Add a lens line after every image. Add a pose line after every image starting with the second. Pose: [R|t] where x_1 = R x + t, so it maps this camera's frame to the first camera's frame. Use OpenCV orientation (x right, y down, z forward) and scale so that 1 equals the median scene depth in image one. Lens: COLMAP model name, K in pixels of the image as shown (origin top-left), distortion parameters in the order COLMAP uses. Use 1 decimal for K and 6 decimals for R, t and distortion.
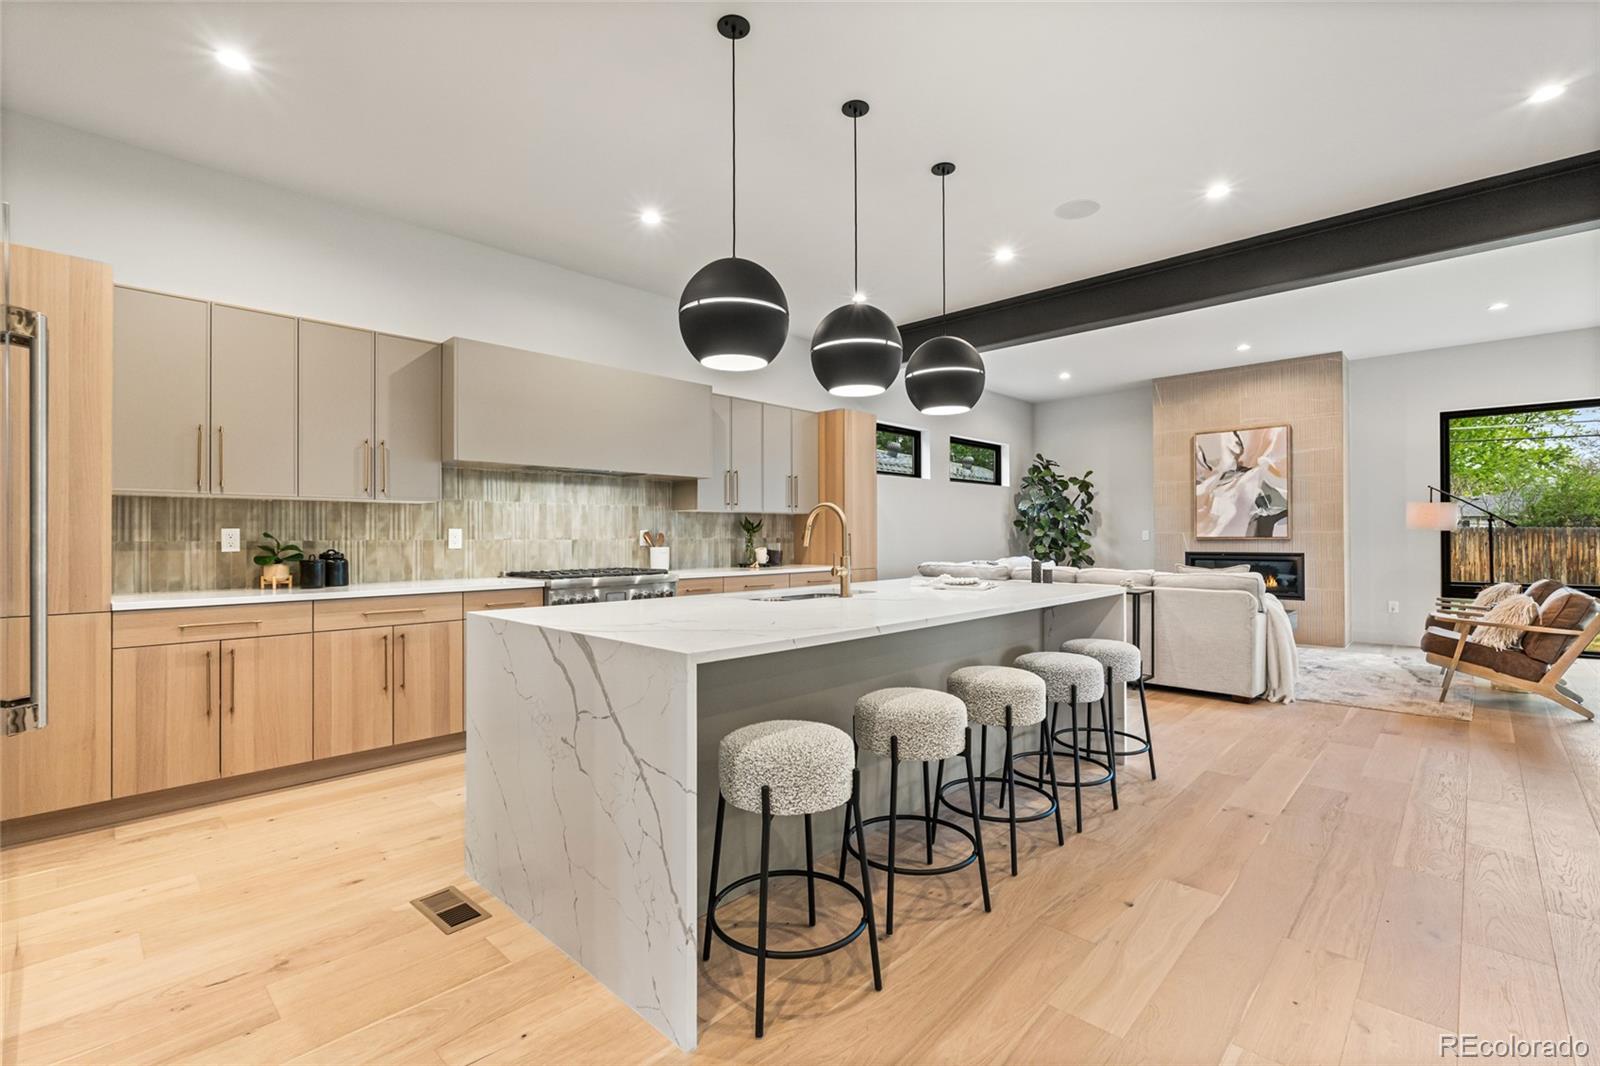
lens RADIAL K [[718.0, 0, 804.9], [0, 718.0, 525.0], [0, 0, 1]] dist [-0.006791, 0.000621]
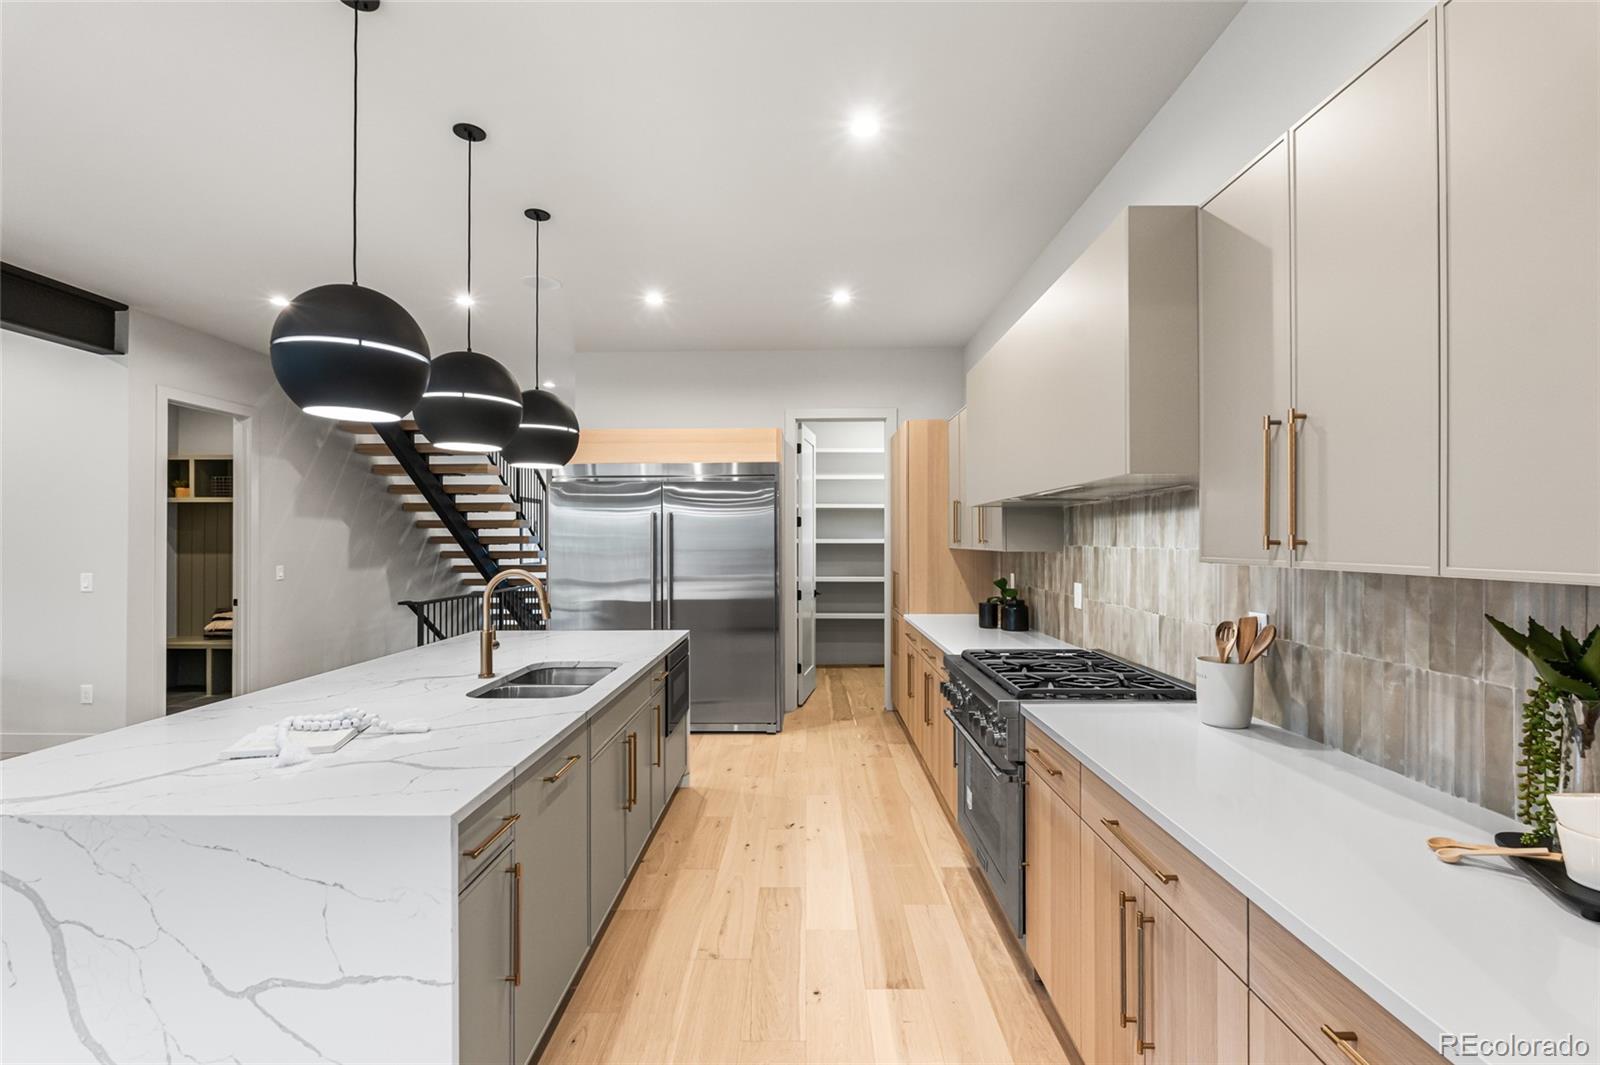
lens RADIAL K [[709.7, 0, 800.2], [0, 709.7, 534.0], [0, 0, 1]] dist [0.001990, -0.000028]
pose [[-0.744056, -0.000477, -0.668117, 0.224143], [0.017041, 0.999661, -0.019691, -0.033096], [0.667900, -0.026037, -0.743795, 1.173825]]
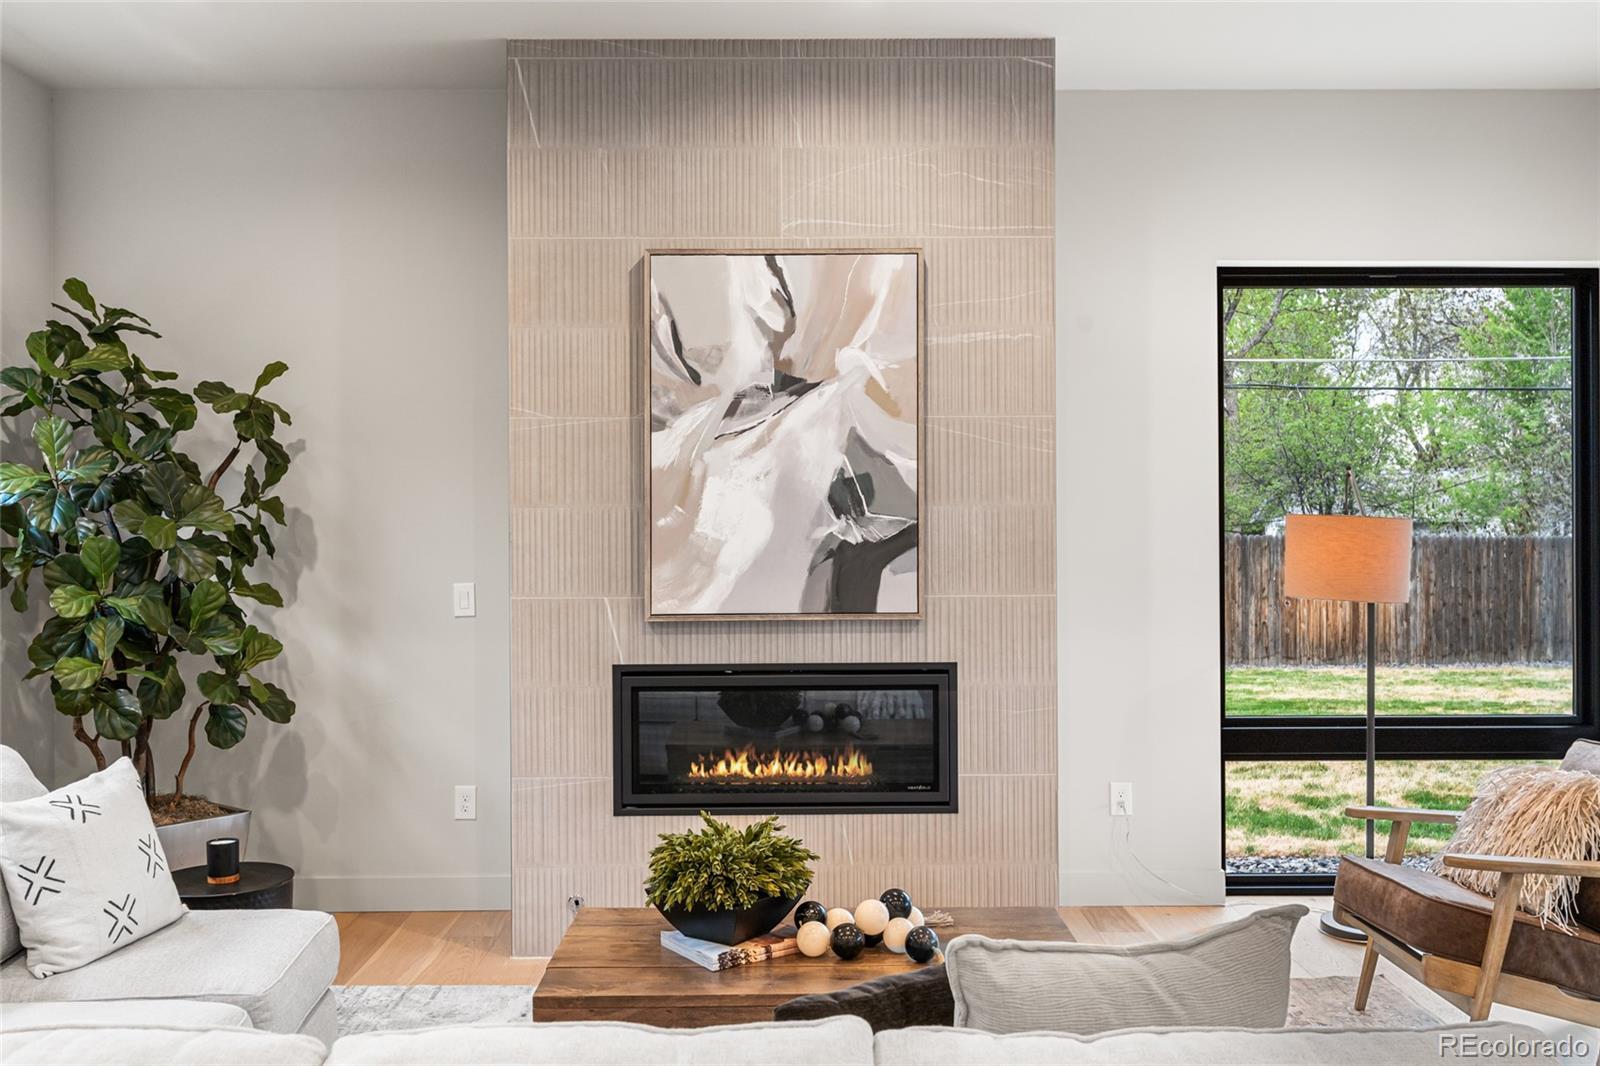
lens RADIAL K [[1471.1, 0, 788.9], [0, 1471.1, 526.5], [0, 0, 1]] dist [0.016053, 0.000000]
pose [[0.732154, 0.001811, 0.681136, 0.301583], [-0.009508, 0.999926, 0.007561, -0.037505], [-0.681072, -0.012012, 0.732117, 0.865465]]
